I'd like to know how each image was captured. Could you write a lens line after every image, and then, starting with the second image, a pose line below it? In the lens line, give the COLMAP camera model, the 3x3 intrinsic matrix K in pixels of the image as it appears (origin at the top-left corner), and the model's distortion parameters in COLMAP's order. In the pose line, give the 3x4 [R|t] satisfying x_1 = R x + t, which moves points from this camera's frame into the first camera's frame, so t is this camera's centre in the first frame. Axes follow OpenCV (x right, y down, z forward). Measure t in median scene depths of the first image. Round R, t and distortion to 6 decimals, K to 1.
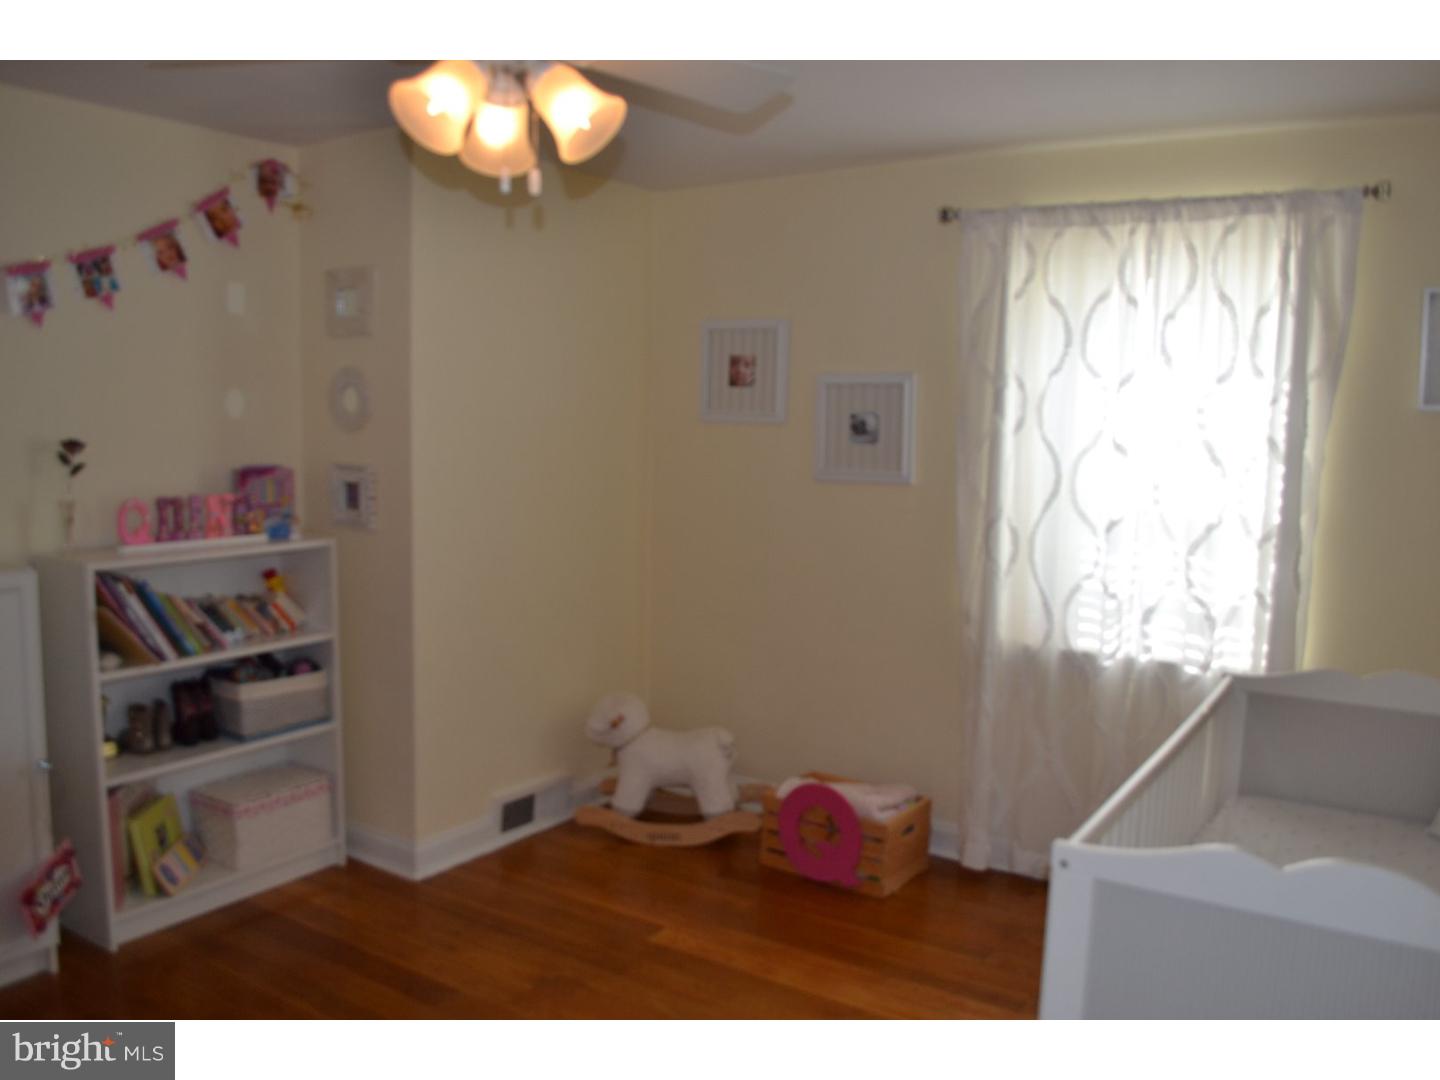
lens RADIAL K [[1147.5, 0, 720.0], [0, 1147.5, 543.2], [0, 0, 1]] dist [-0.083187, -0.004688]
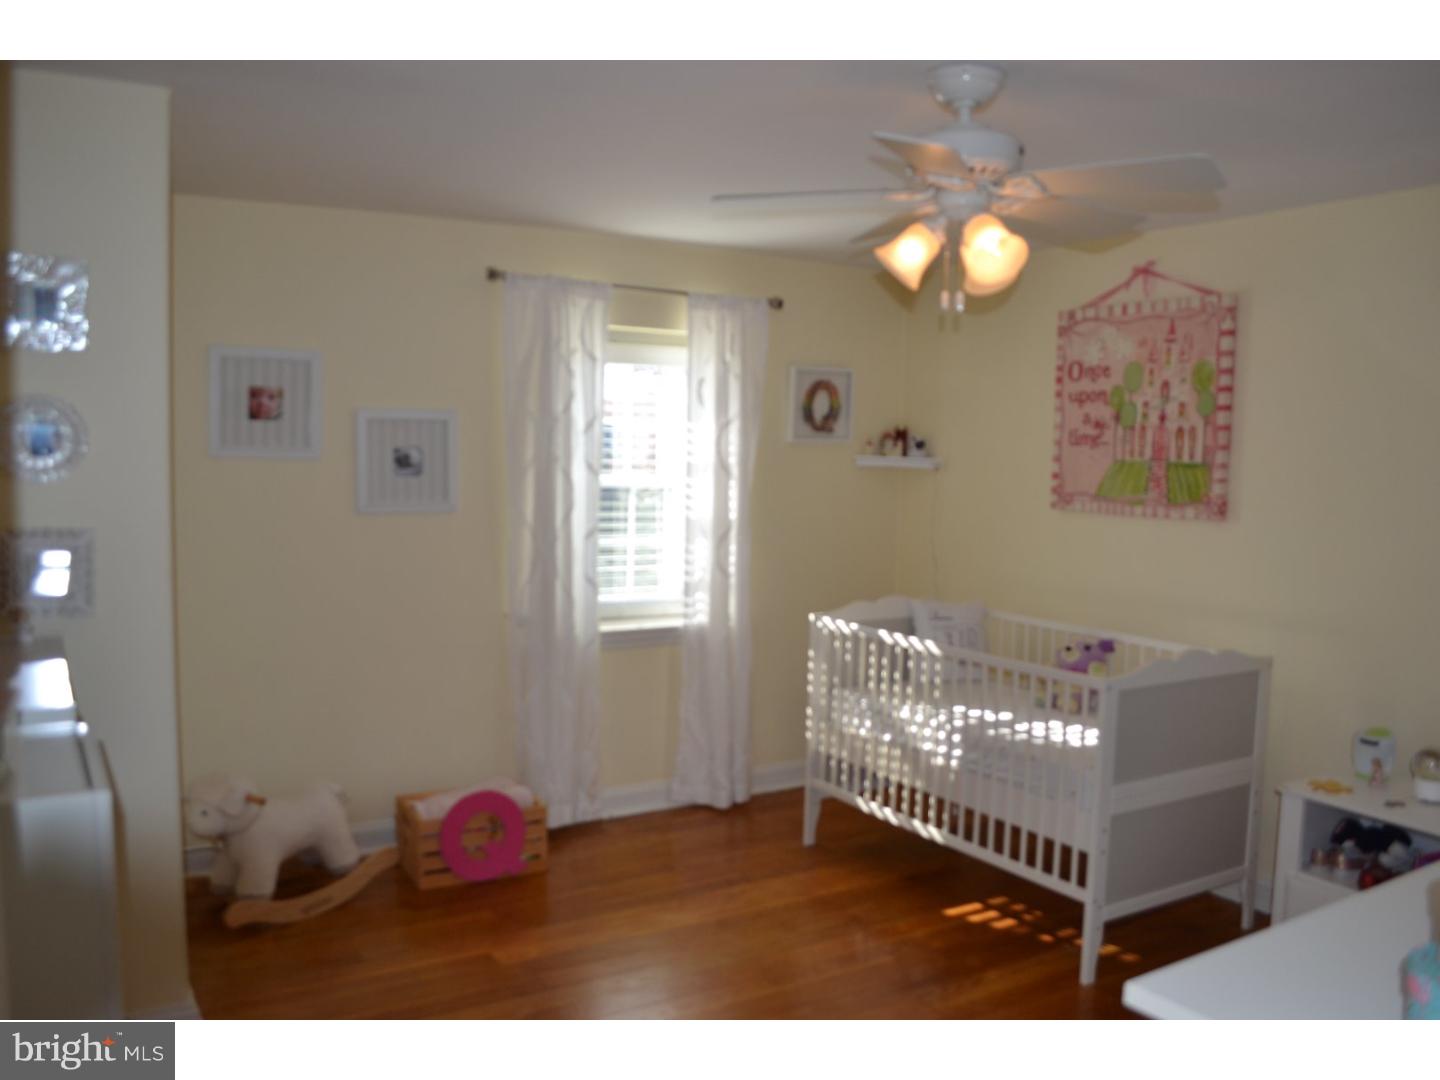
lens RADIAL K [[1147.5, 0, 720.0], [0, 1147.5, 538.6], [0, 0, 1]] dist [-0.083187, -0.004688]
pose [[0.439075, -0.086200, 0.894306, -0.698641], [0.091693, 0.994489, 0.050837, -0.056752], [-0.893759, 0.059680, 0.444559, 0.279177]]
